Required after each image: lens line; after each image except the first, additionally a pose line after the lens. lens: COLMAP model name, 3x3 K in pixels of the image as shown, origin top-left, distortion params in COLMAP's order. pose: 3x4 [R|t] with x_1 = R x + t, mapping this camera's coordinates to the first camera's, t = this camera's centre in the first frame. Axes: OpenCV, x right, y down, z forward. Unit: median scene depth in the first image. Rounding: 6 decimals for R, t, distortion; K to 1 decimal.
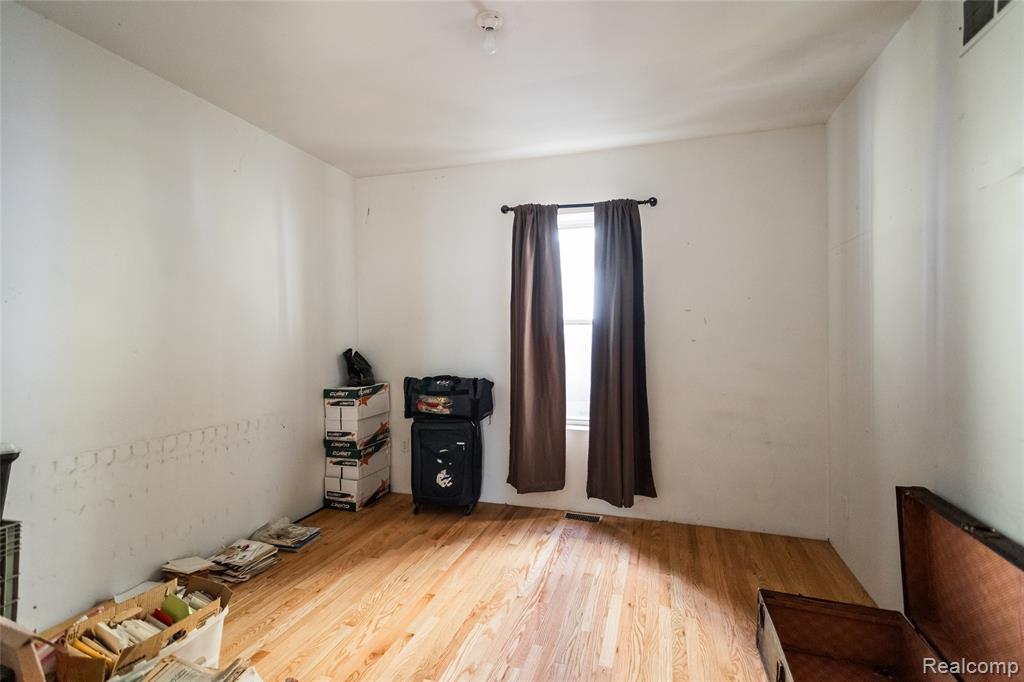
lens RADIAL K [[471.6, 0, 511.0], [0, 471.6, 325.6], [0, 0, 1]] dist [0.013065, 0.000324]
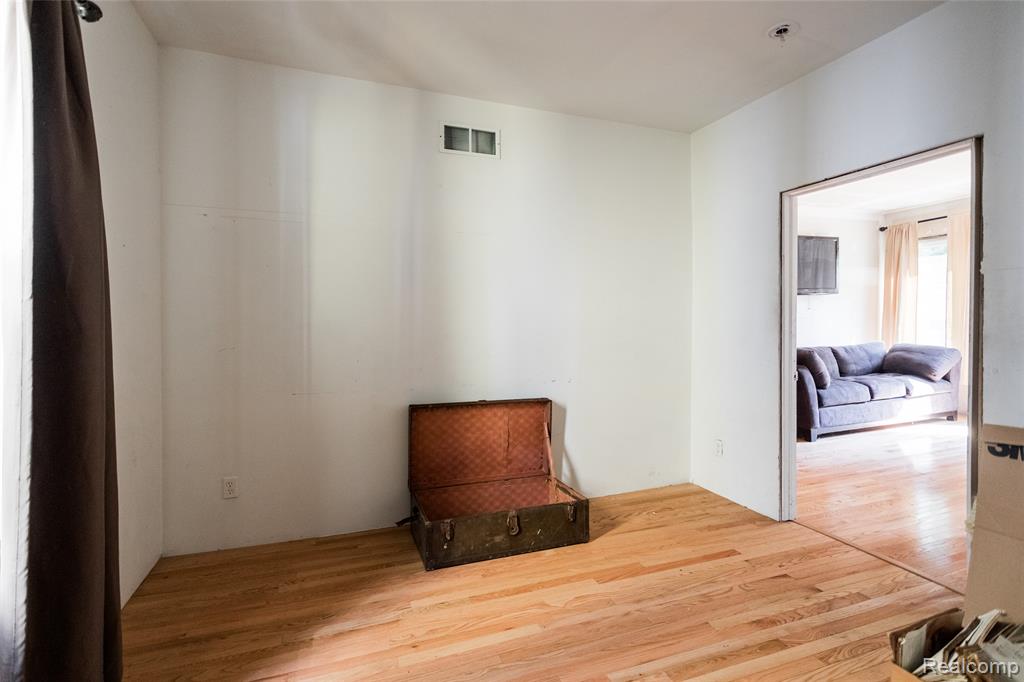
lens RADIAL K [[471.6, 0, 511.0], [0, 471.6, 325.6], [0, 0, 1]] dist [0.013065, 0.000324]
pose [[-0.606411, -0.000903, 0.795151, -0.413306], [-0.018528, 0.999744, -0.012994, 0.067920], [-0.794936, -0.022613, -0.606272, 1.235408]]
